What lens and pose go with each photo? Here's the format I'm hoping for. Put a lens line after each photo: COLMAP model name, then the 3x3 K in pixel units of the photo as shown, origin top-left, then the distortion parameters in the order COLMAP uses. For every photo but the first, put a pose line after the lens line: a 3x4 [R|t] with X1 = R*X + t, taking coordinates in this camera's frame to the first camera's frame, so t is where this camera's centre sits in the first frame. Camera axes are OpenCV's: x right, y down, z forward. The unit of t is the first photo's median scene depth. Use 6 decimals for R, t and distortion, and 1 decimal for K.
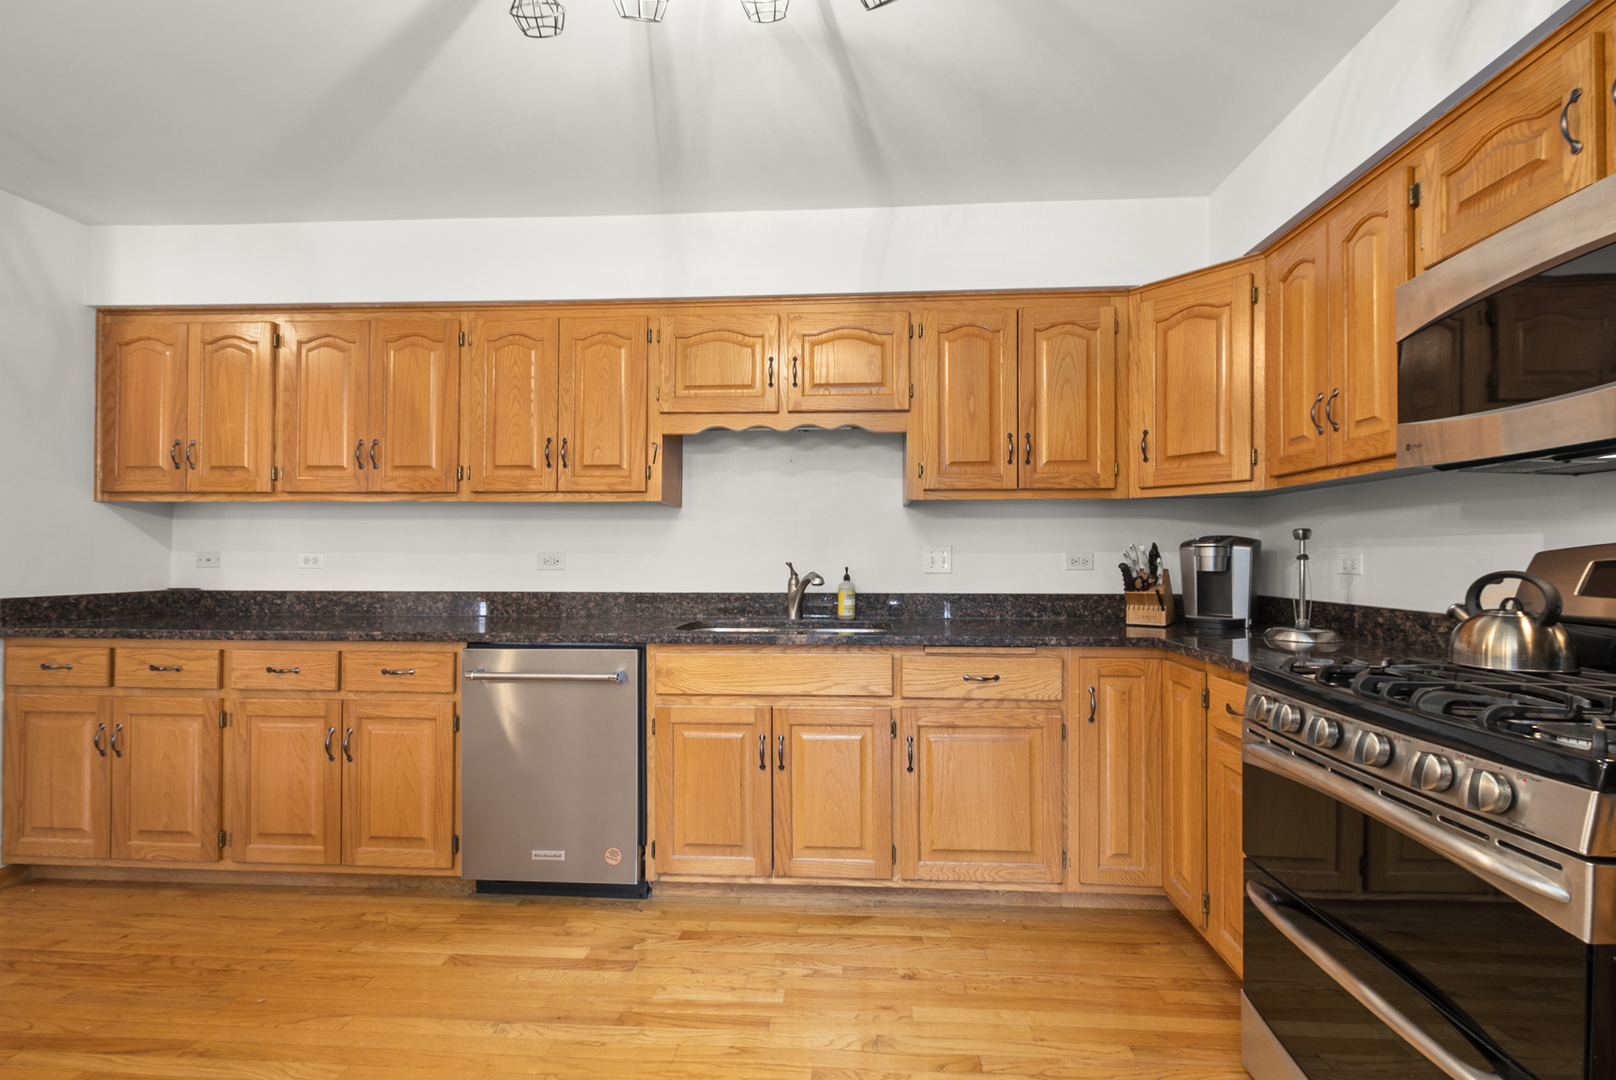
lens RADIAL K [[718.5, 0, 812.7], [0, 718.5, 544.7], [0, 0, 1]] dist [0.000091, 0.000371]
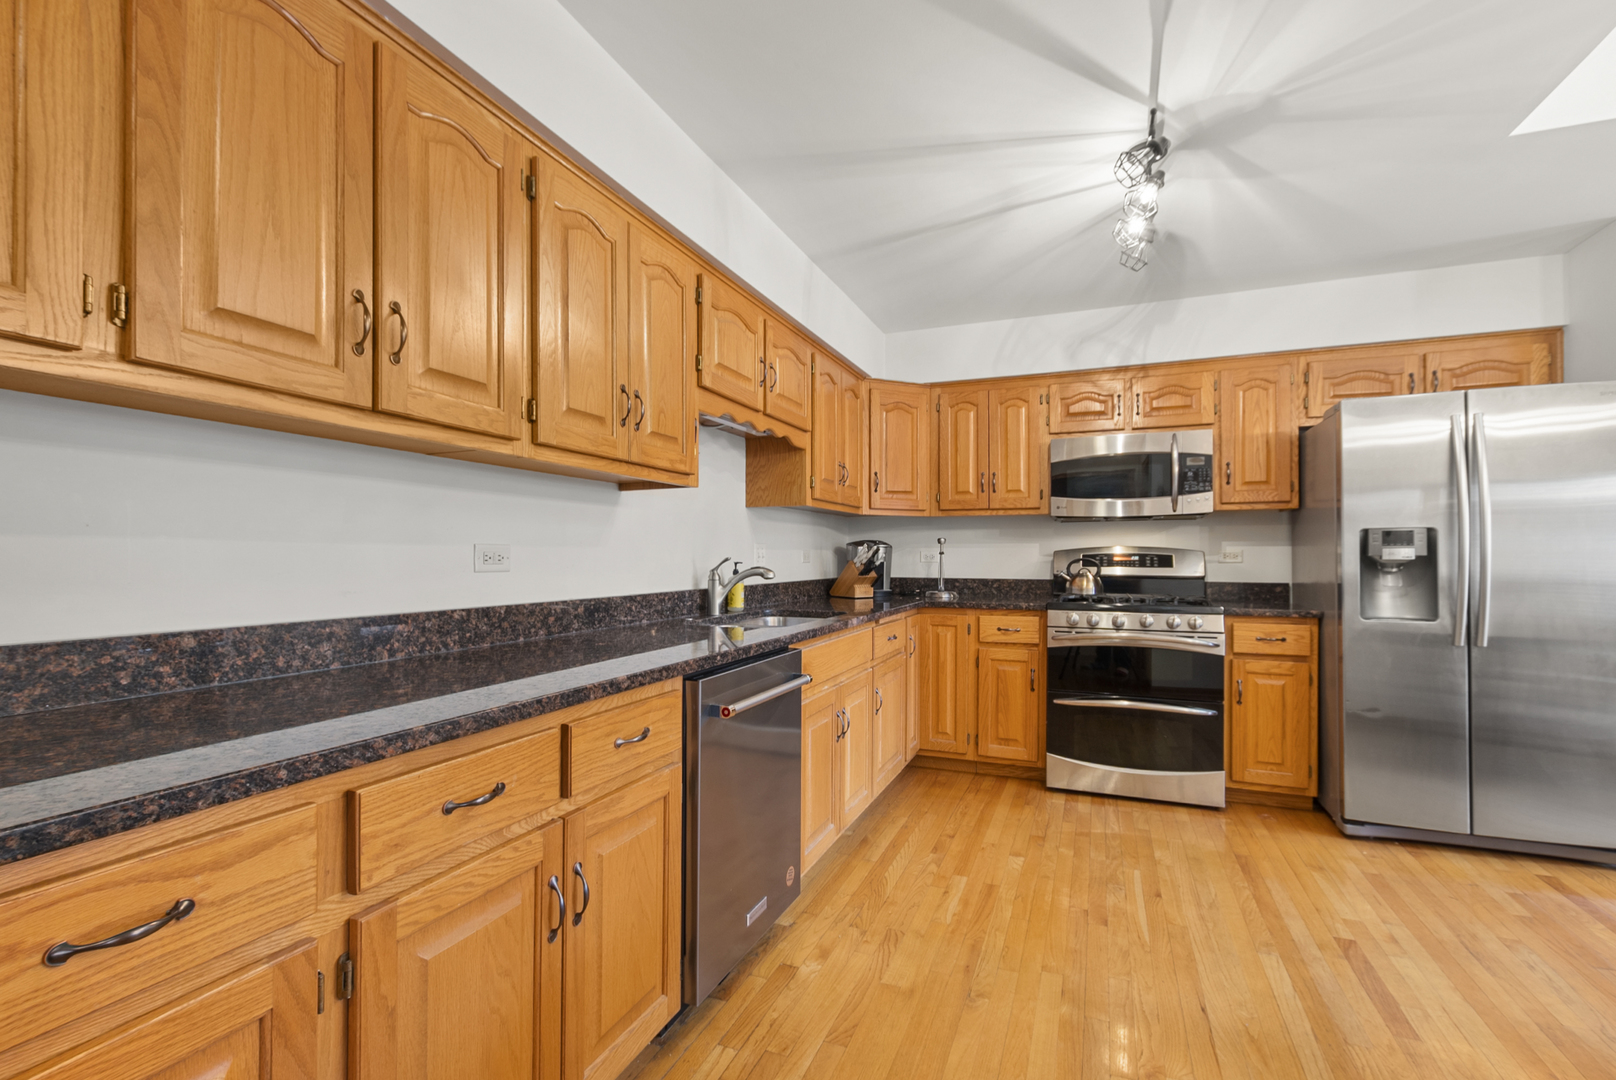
lens RADIAL K [[718.5, 0, 813.5], [0, 718.5, 553.3], [0, 0, 1]] dist [0.000091, 0.000371]
pose [[0.311729, 0.003112, 0.950166, -1.004567], [-0.012541, 0.999921, 0.000840, 0.016447], [-0.950088, -0.012178, 0.311743, 0.602714]]
